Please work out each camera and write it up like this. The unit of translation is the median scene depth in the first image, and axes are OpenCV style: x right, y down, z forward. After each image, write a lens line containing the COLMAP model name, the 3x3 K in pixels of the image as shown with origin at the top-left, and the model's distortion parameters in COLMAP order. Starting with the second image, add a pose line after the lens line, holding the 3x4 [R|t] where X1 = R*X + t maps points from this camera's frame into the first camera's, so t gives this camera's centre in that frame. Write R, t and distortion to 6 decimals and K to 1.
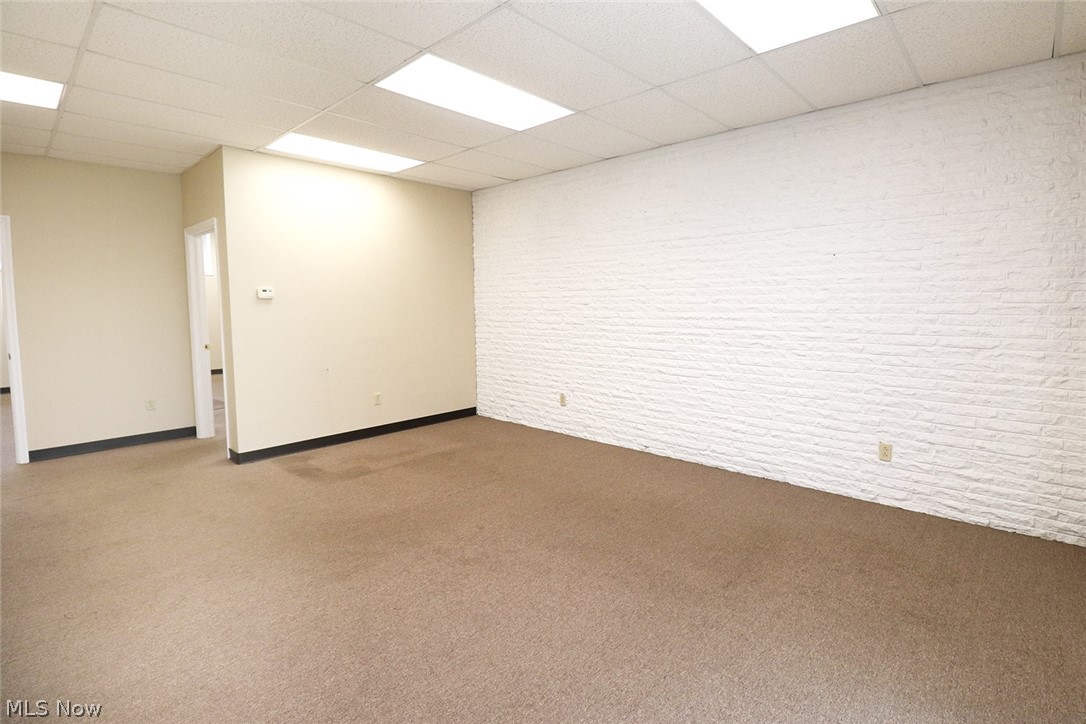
lens RADIAL K [[512.8, 0, 563.3], [0, 512.8, 344.8], [0, 0, 1]] dist [-0.006575, -0.007997]
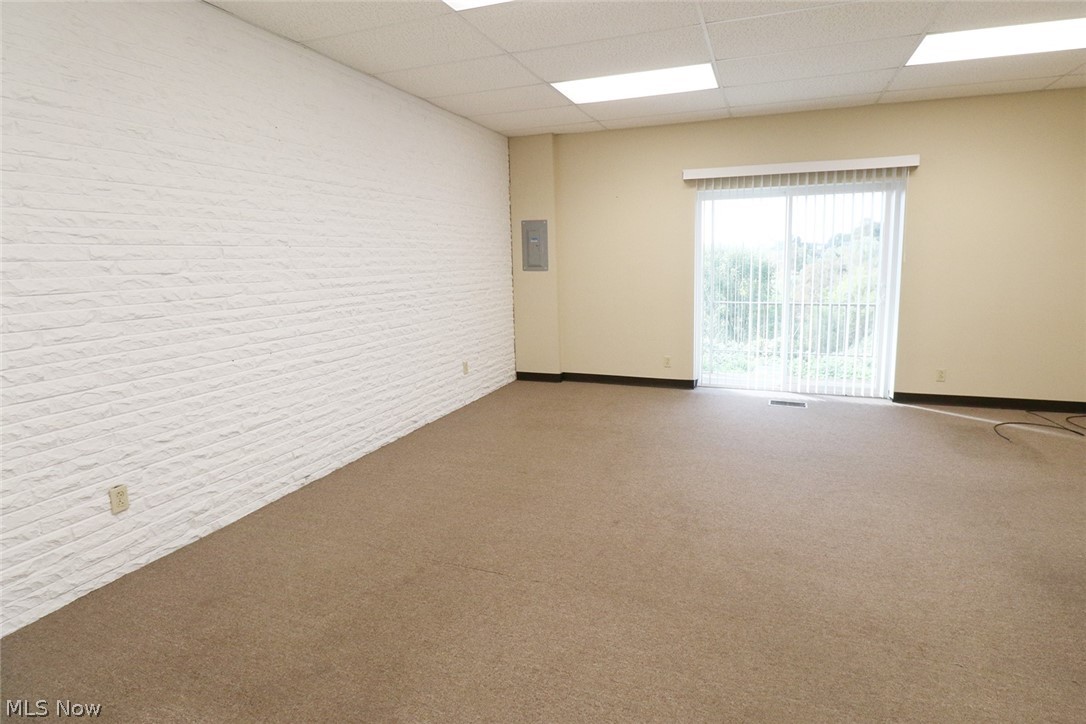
lens RADIAL K [[534.6, 0, 585.9], [0, 534.6, 335.9], [0, 0, 1]] dist [-0.001096, -0.012316]
pose [[-0.395456, -0.120543, 0.910540, -0.714437], [0.096779, 0.980363, 0.171819, -0.085470], [-0.913372, 0.156068, -0.376025, 1.034122]]
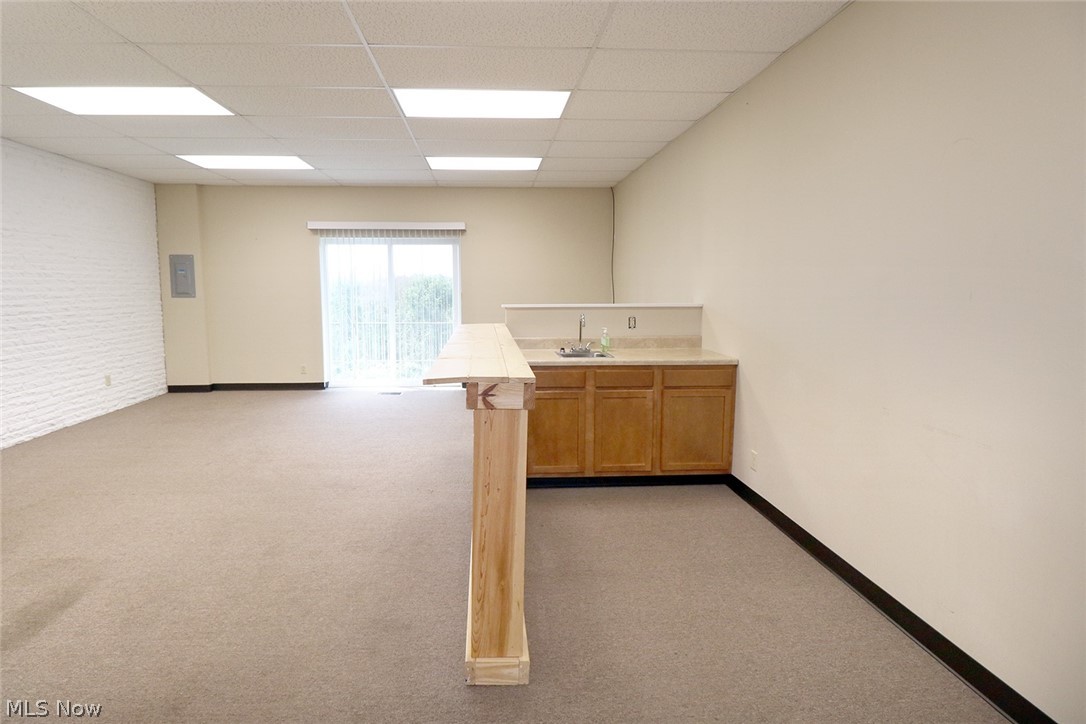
lens RADIAL K [[534.6, 0, 522.4], [0, 534.6, 338.8], [0, 0, 1]] dist [-0.001096, -0.012316]
pose [[-0.709045, -0.062246, 0.702411, -1.271795], [0.066407, 0.985776, 0.154391, -0.083516], [-0.702030, 0.156115, -0.694825, 1.028114]]
